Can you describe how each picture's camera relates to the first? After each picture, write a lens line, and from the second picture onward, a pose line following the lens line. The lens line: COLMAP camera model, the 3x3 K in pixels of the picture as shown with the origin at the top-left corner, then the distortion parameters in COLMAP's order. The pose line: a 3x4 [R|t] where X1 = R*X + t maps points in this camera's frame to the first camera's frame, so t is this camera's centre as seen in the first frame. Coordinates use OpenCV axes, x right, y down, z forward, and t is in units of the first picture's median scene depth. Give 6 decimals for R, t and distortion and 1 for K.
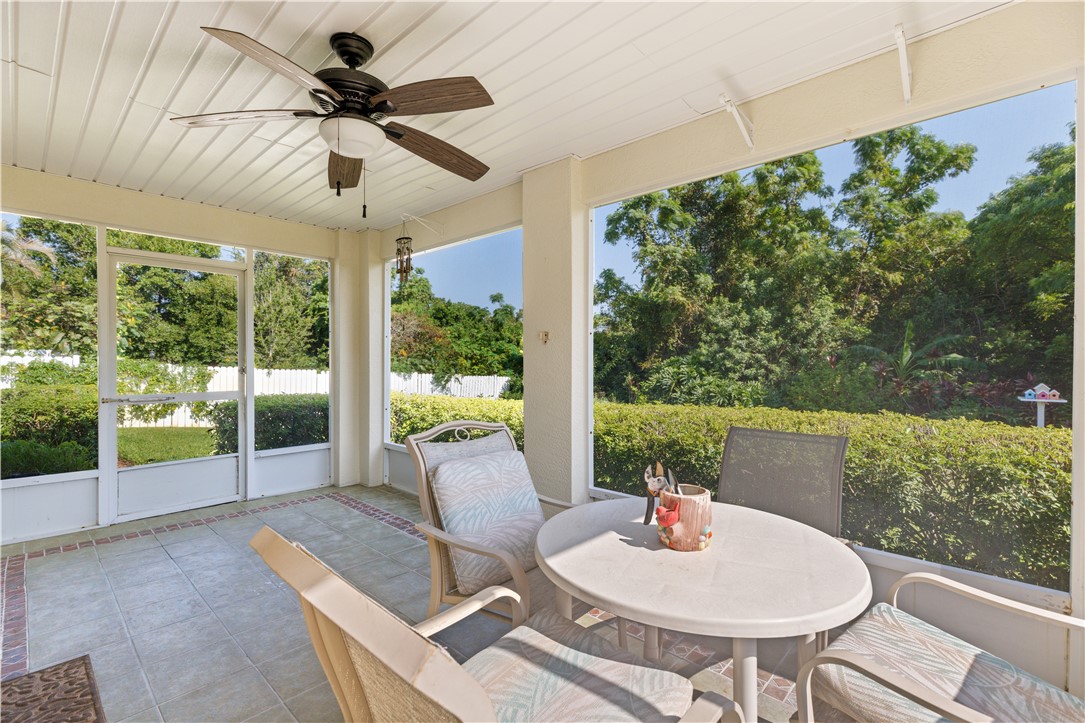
lens RADIAL K [[486.5, 0, 543.2], [0, 486.5, 362.4], [0, 0, 1]] dist [0.000040, 0.000010]
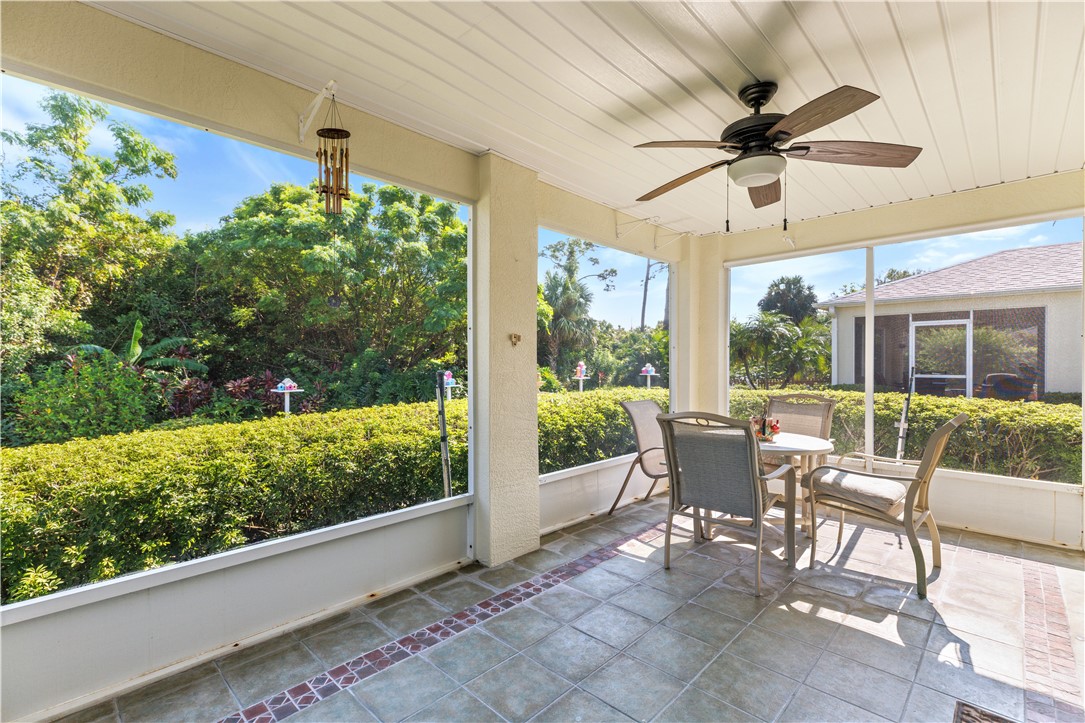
lens RADIAL K [[486.5, 0, 543.5], [0, 486.5, 362.0], [0, 0, 1]] dist [0.000040, 0.000010]
pose [[0.020165, -0.003912, 0.999789, -0.797241], [0.004348, 0.999983, 0.003825, -0.008102], [-0.999787, 0.004270, 0.020182, 0.758158]]
